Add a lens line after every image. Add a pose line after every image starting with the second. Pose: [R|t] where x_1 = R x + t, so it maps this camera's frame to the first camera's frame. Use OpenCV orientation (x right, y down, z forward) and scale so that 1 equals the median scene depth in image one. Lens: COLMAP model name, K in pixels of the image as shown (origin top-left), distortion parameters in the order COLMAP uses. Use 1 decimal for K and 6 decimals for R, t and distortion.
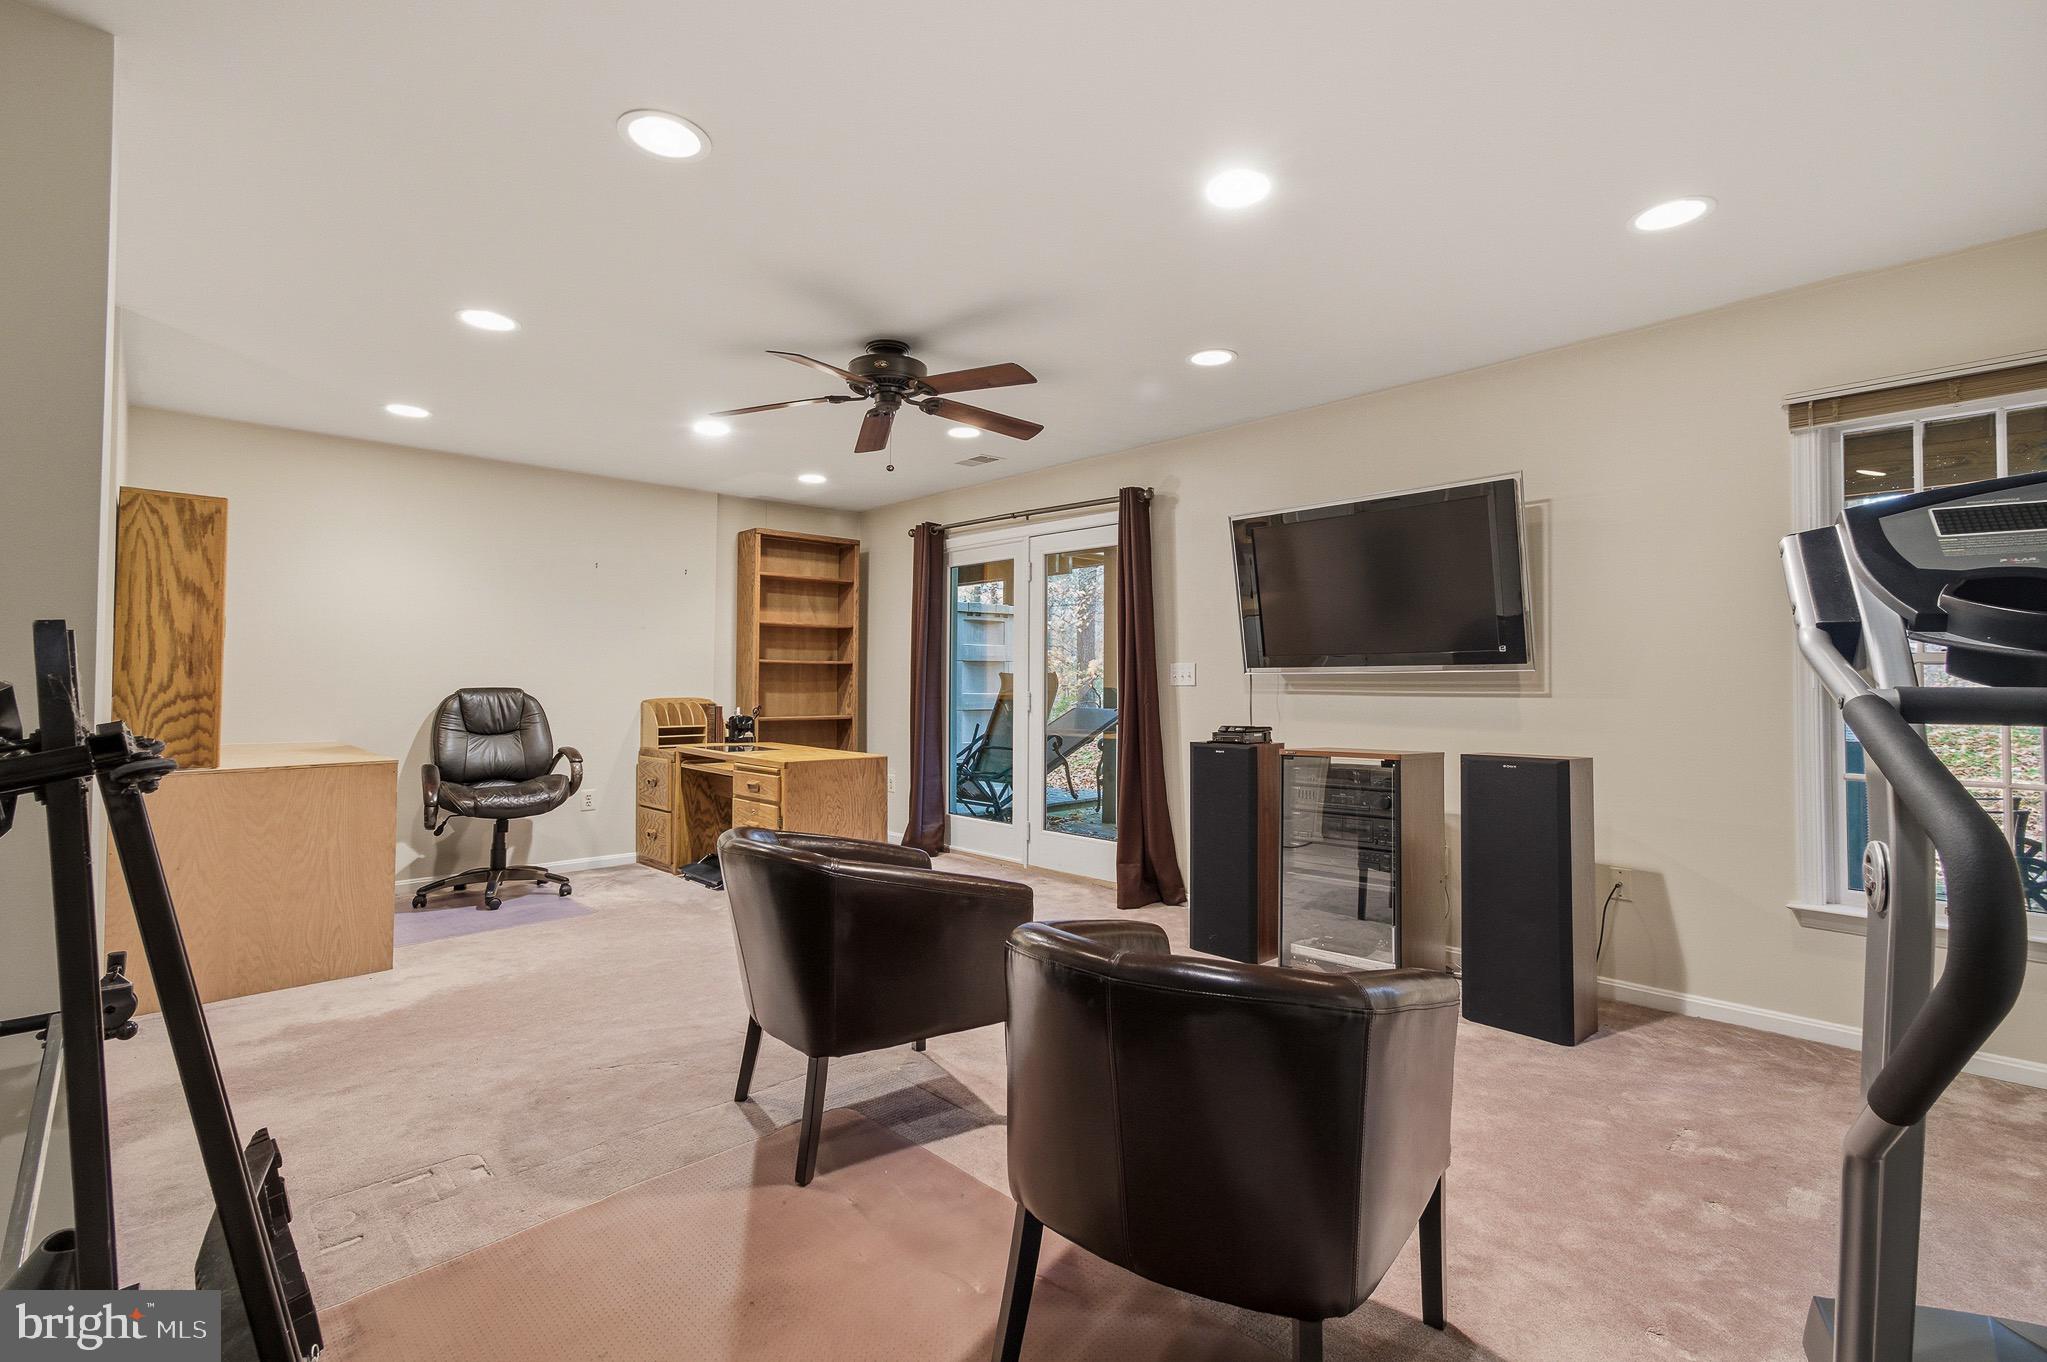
lens RADIAL K [[918.9, 0, 1030.5], [0, 918.9, 663.4], [0, 0, 1]] dist [-0.012936, 0.010632]
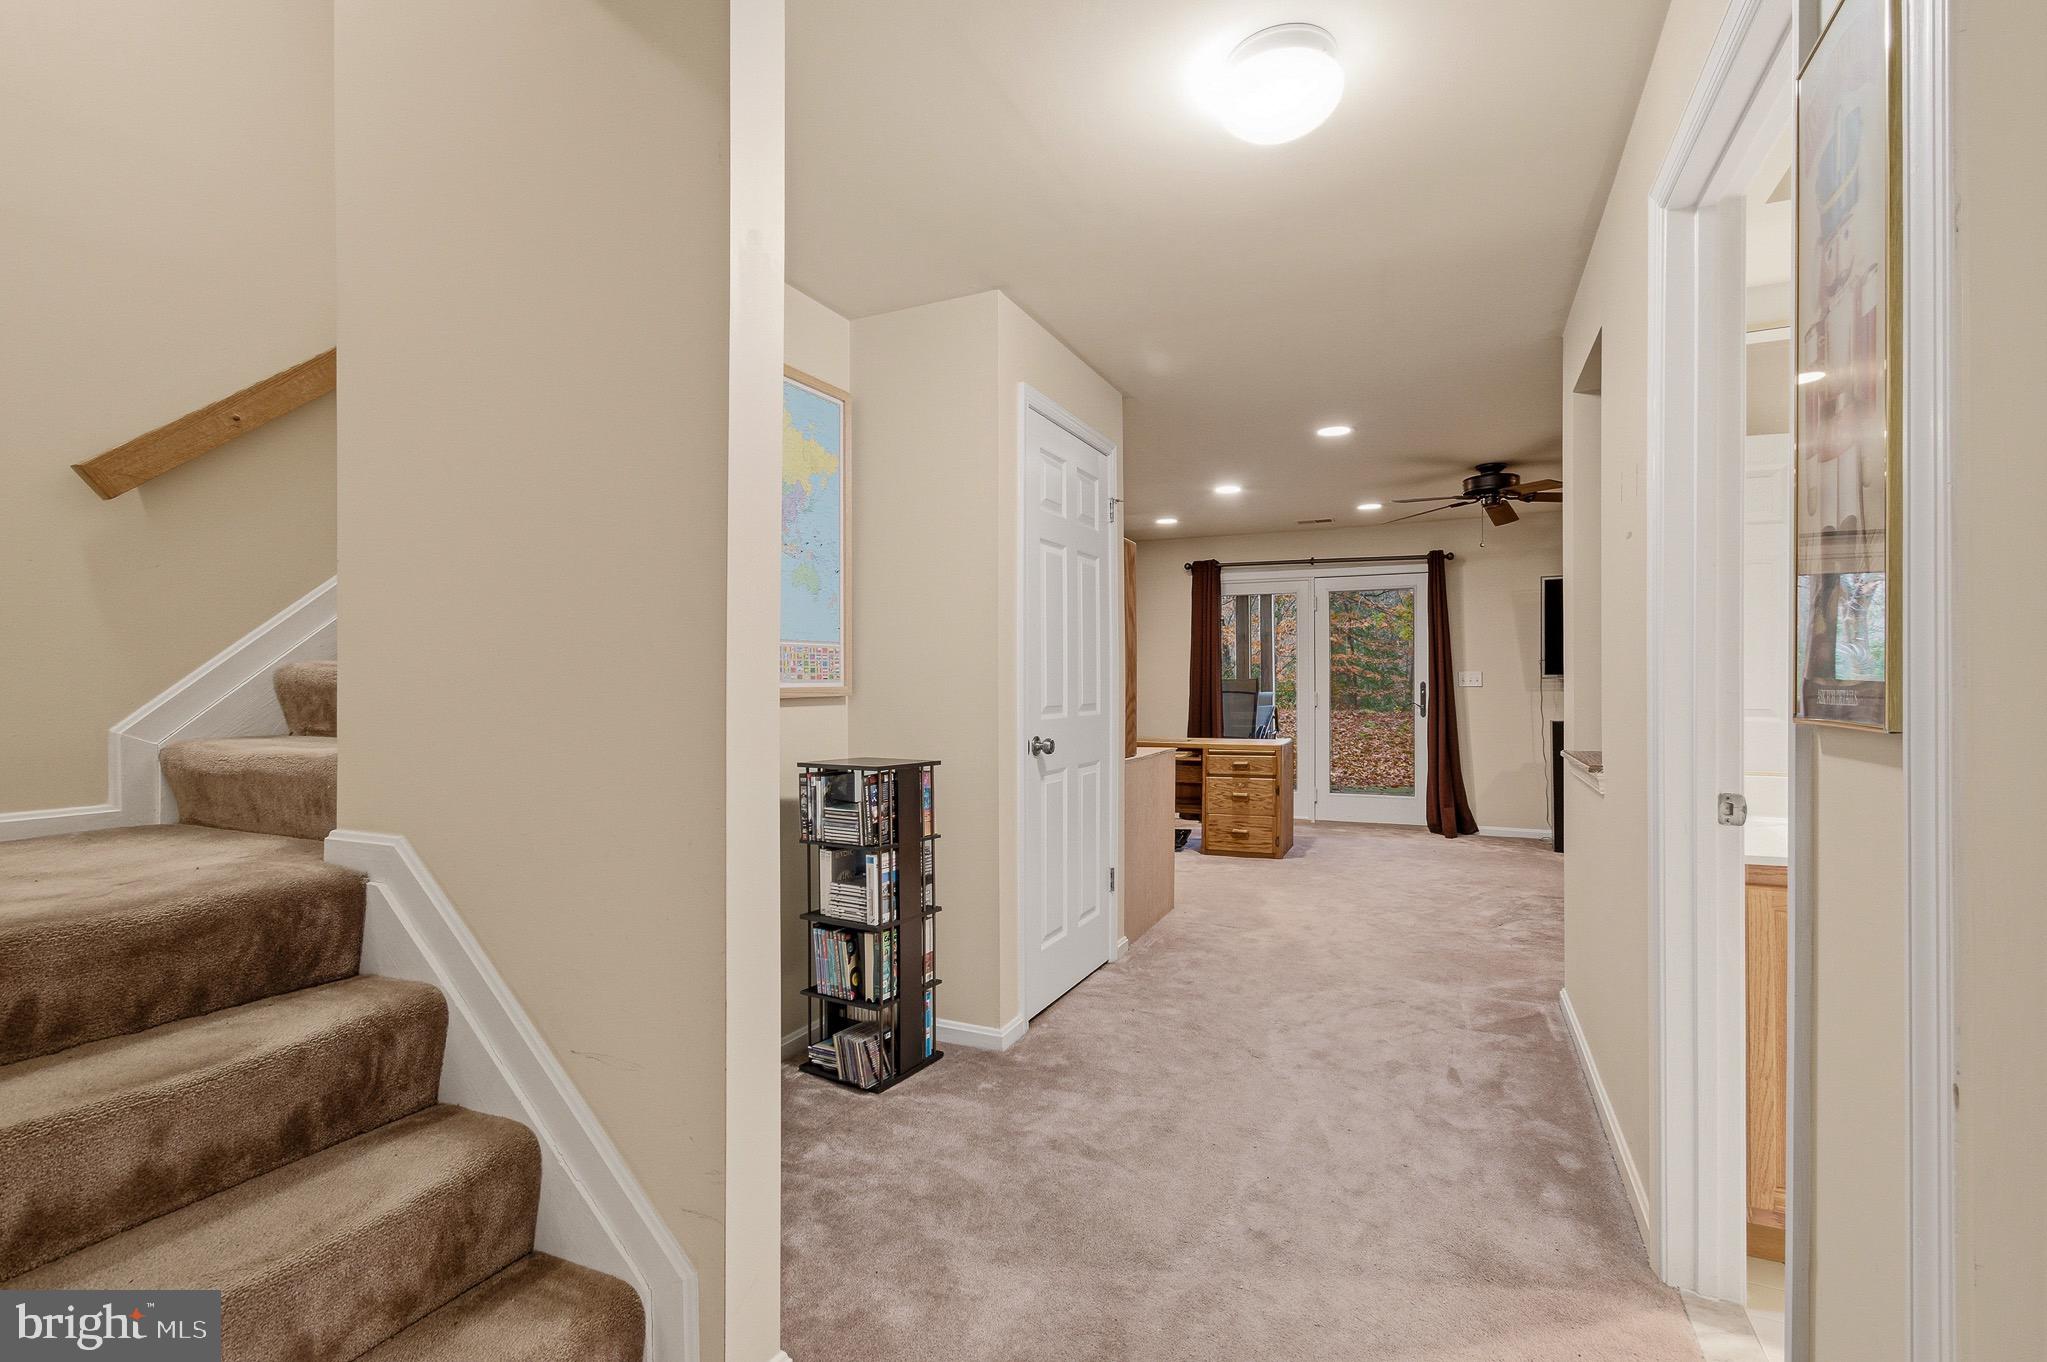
lens RADIAL K [[918.9, 0, 1020.1], [0, 918.9, 684.0], [0, 0, 1]] dist [-0.012936, 0.010632]
pose [[0.921473, -0.008034, 0.388360, -0.915953], [0.002519, 0.999889, 0.014708, -0.002239], [-0.388435, -0.012575, 0.921390, -0.068271]]
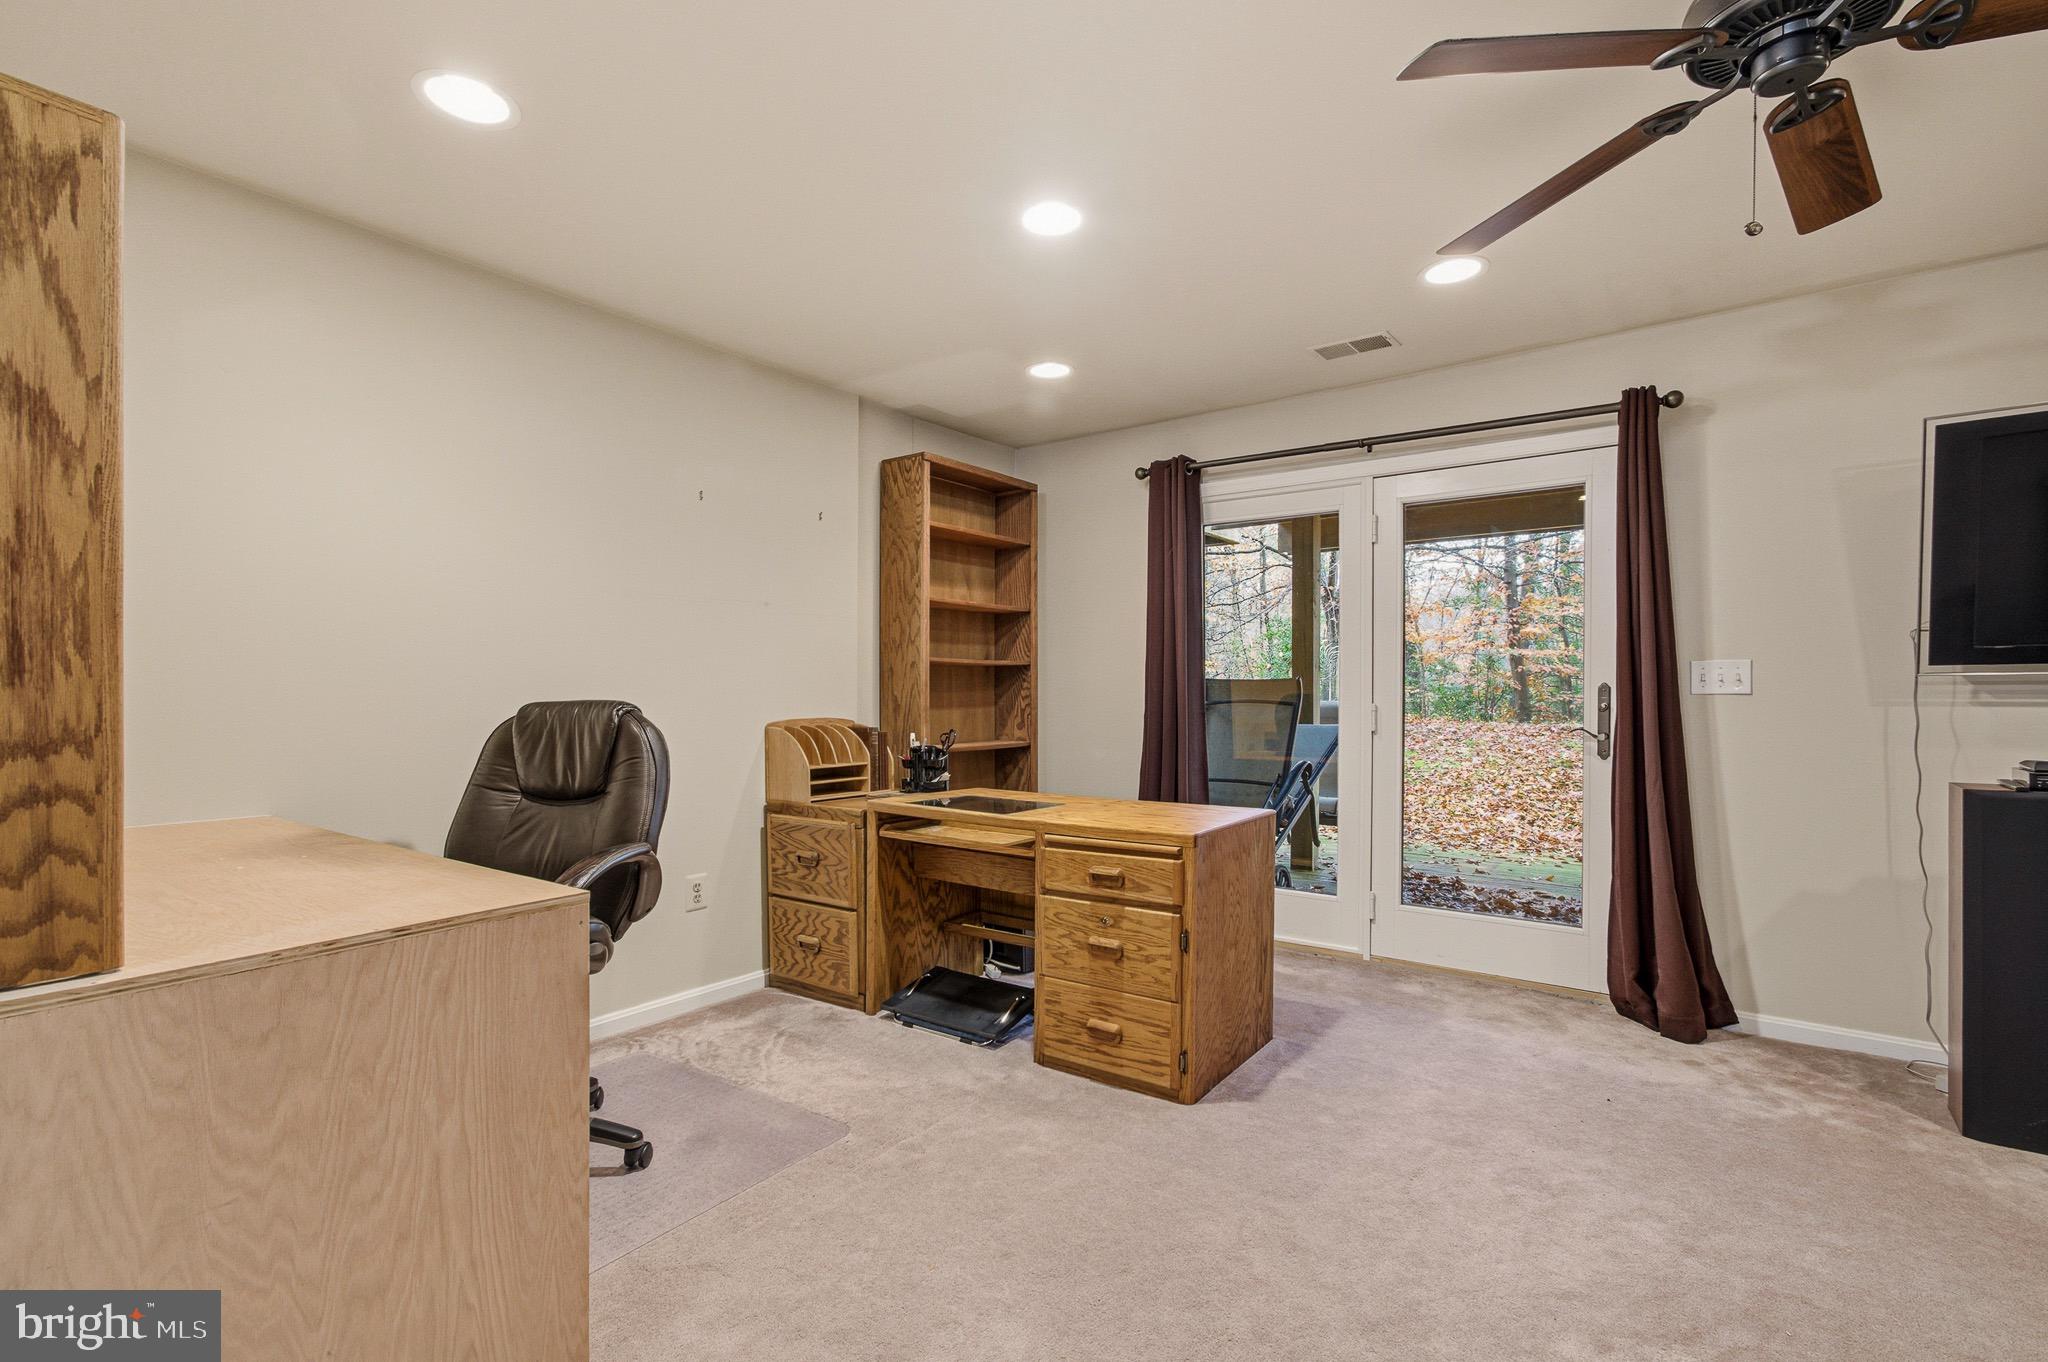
lens RADIAL K [[919.3, 0, 1014.7], [0, 919.3, 699.1], [0, 0, 1]] dist [-0.012936, 0.010632]
pose [[0.983242, -0.005887, 0.182209, -0.383990], [0.000569, 0.999573, 0.029227, 0.006610], [-0.182303, -0.028634, 0.982825, 0.380068]]
